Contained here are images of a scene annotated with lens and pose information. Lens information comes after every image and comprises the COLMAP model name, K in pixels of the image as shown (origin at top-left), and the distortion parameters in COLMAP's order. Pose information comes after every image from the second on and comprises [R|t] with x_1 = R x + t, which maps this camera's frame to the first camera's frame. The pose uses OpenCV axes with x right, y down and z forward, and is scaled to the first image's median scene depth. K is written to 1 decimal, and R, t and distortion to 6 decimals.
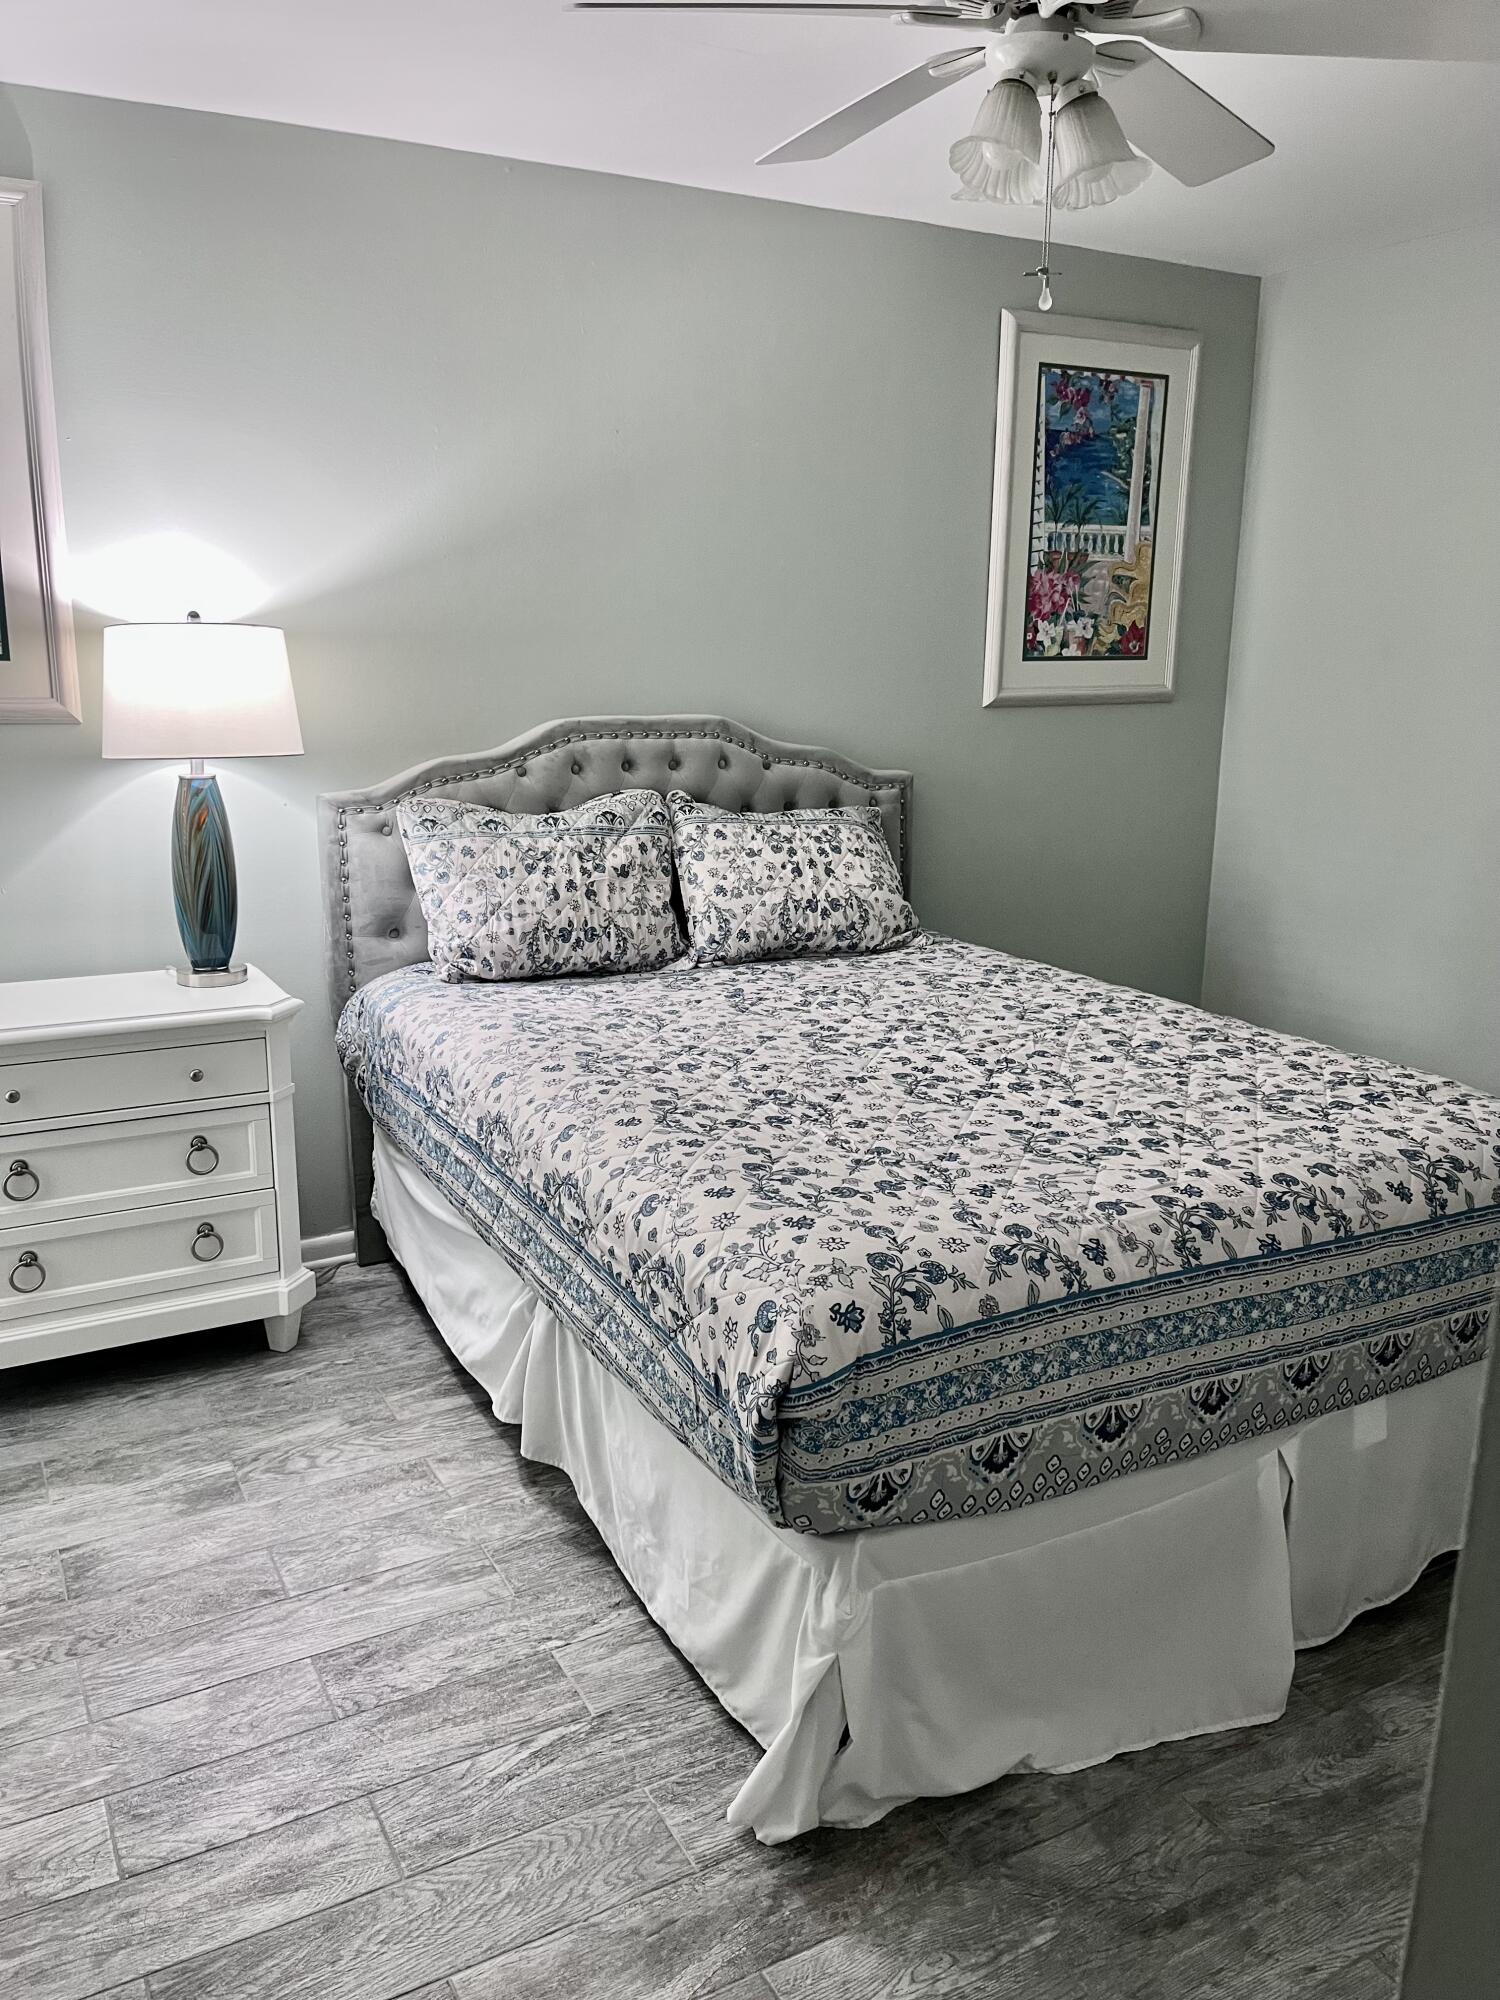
lens RADIAL K [[1498.8, 0, 745.4], [0, 1498.8, 1033.1], [0, 0, 1]] dist [0.059290, -0.087148]
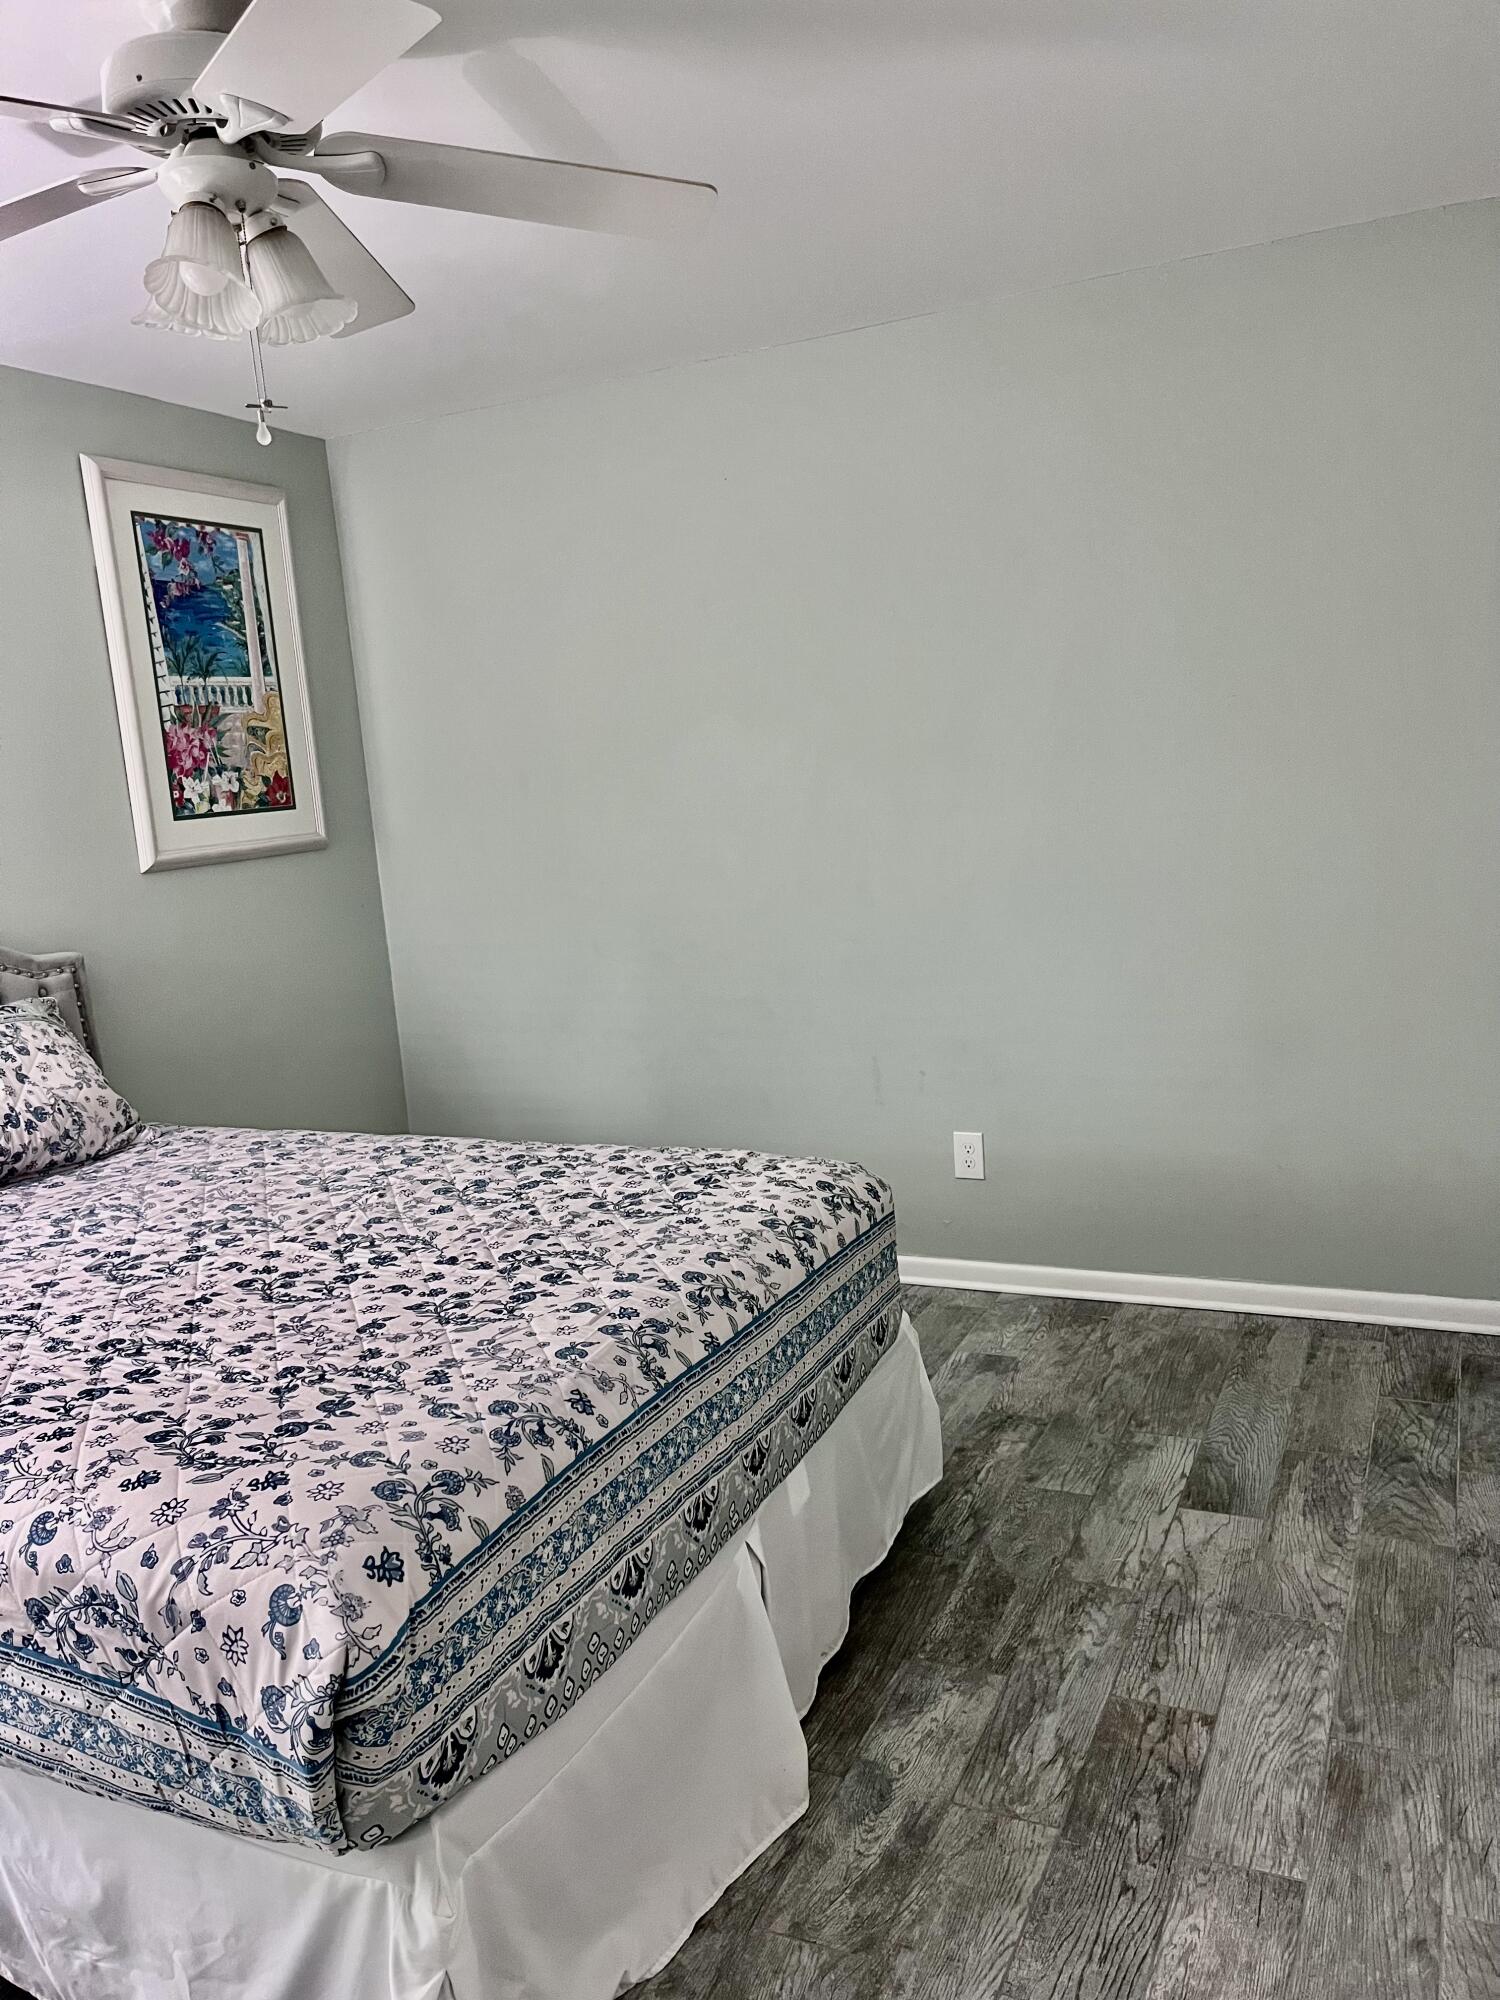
lens RADIAL K [[1498.8, 0, 745.4], [0, 1498.8, 1033.1], [0, 0, 1]] dist [0.059290, -0.087148]
pose [[0.806060, -0.173323, 0.565885, -0.140781], [0.227657, 0.973390, -0.026144, -0.025505], [-0.546296, 0.149901, 0.824070, 0.103013]]
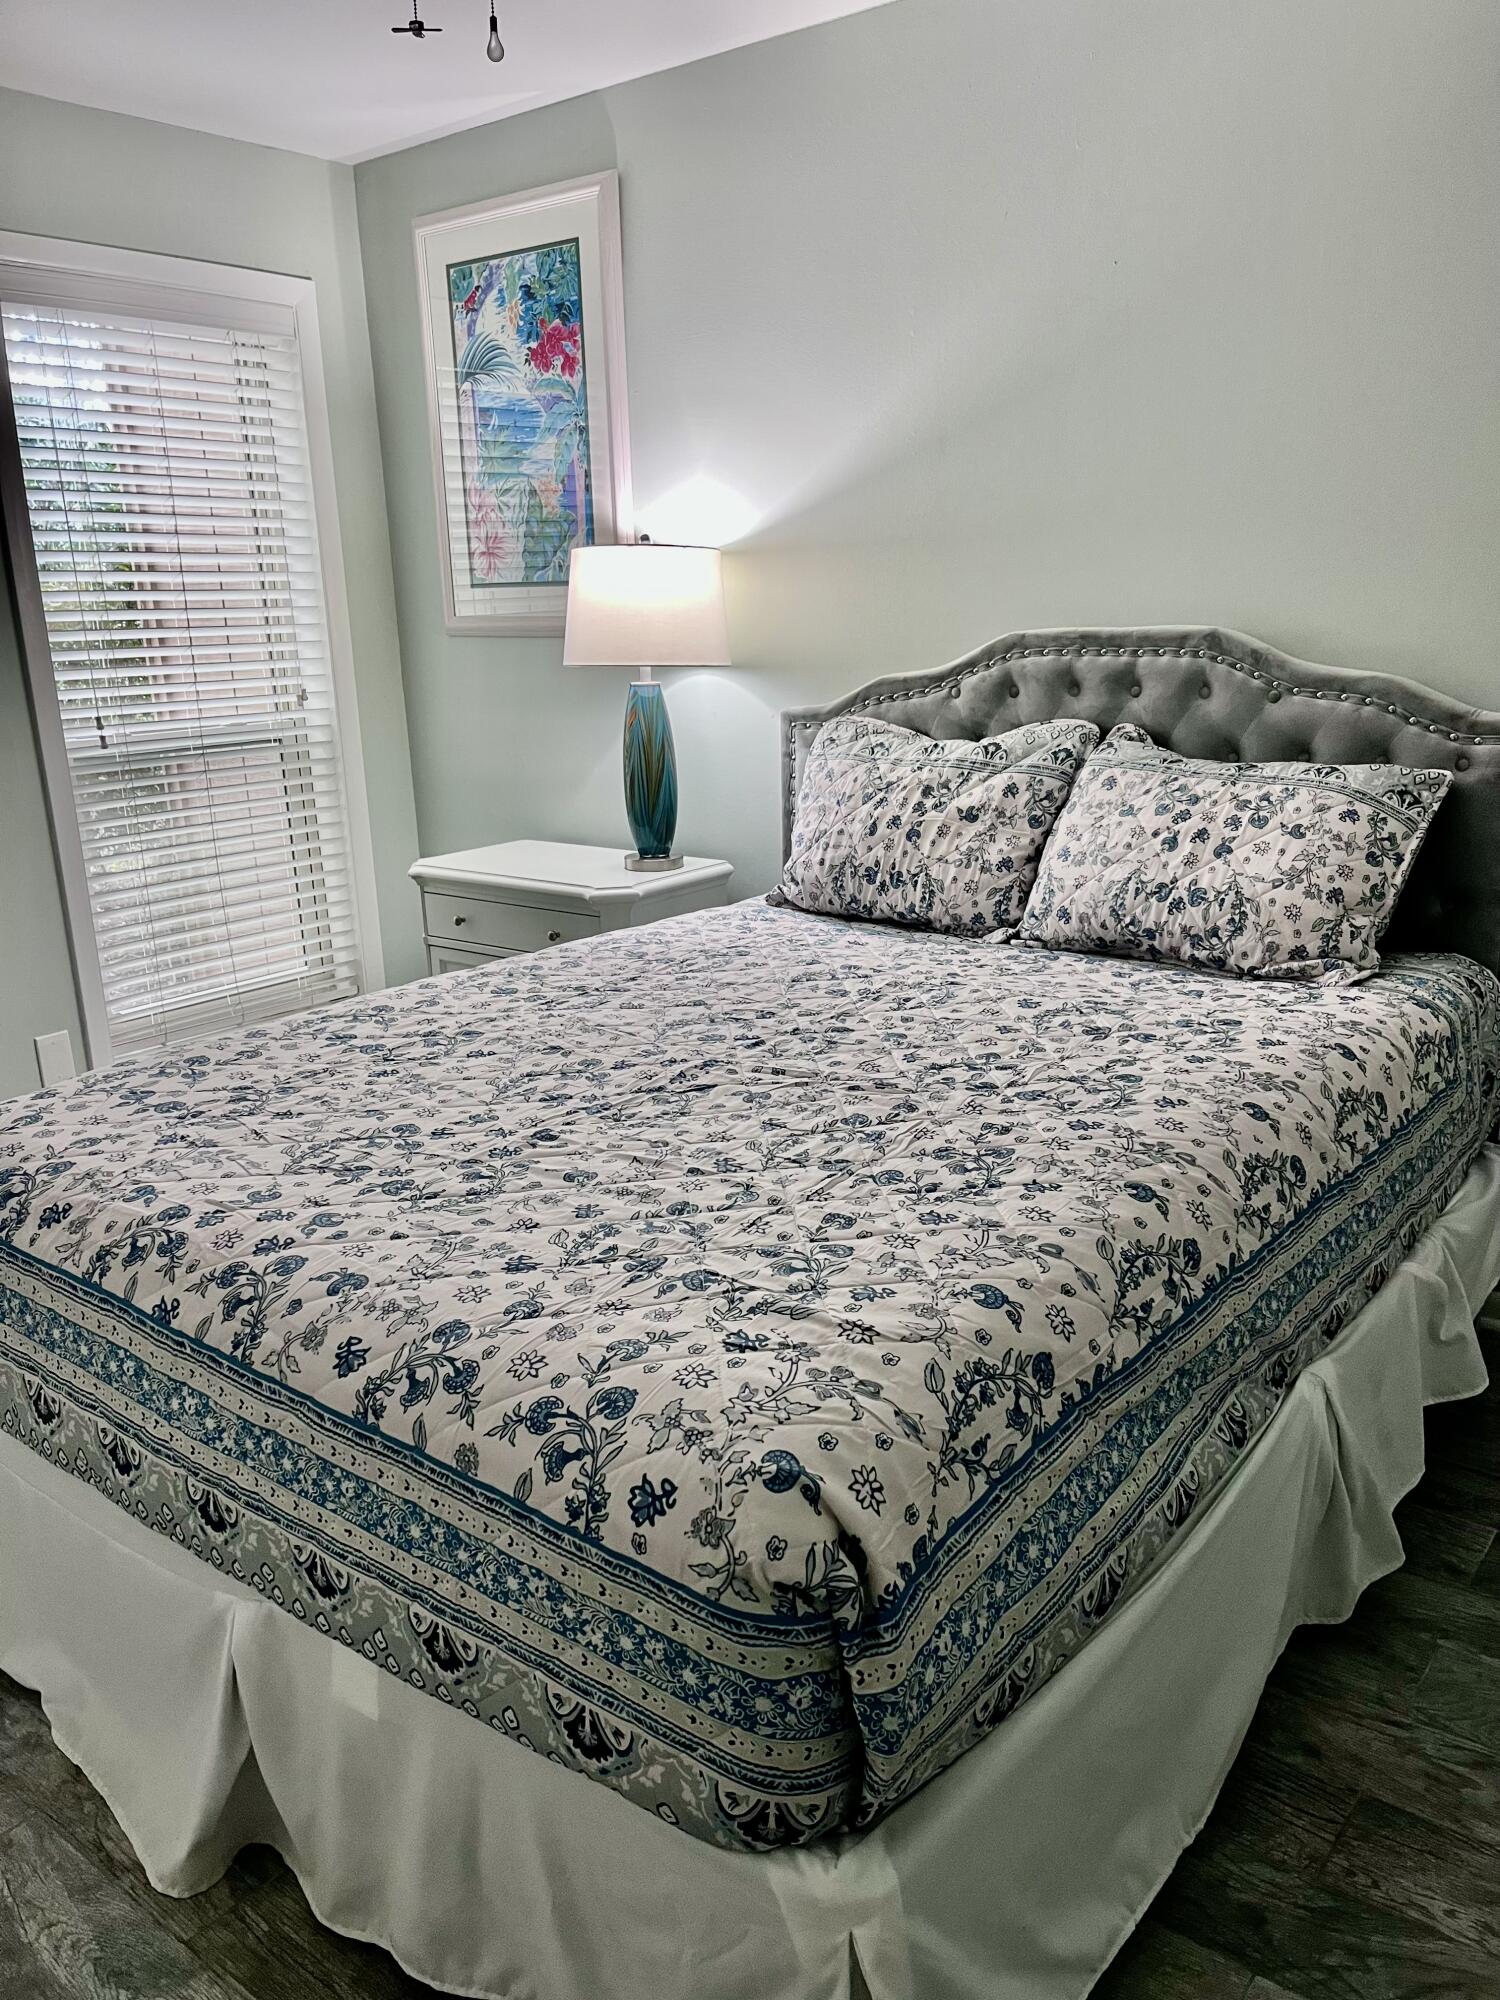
lens RADIAL K [[1505.7, 0, 762.6], [0, 1505.7, 1061.3], [0, 0, 1]] dist [0.023978, 0.000408]
pose [[0.396680, 0.246443, -0.884257, 0.926954], [-0.193378, 0.964106, 0.181947, -0.149667], [0.897357, 0.098821, 0.430098, 0.772719]]
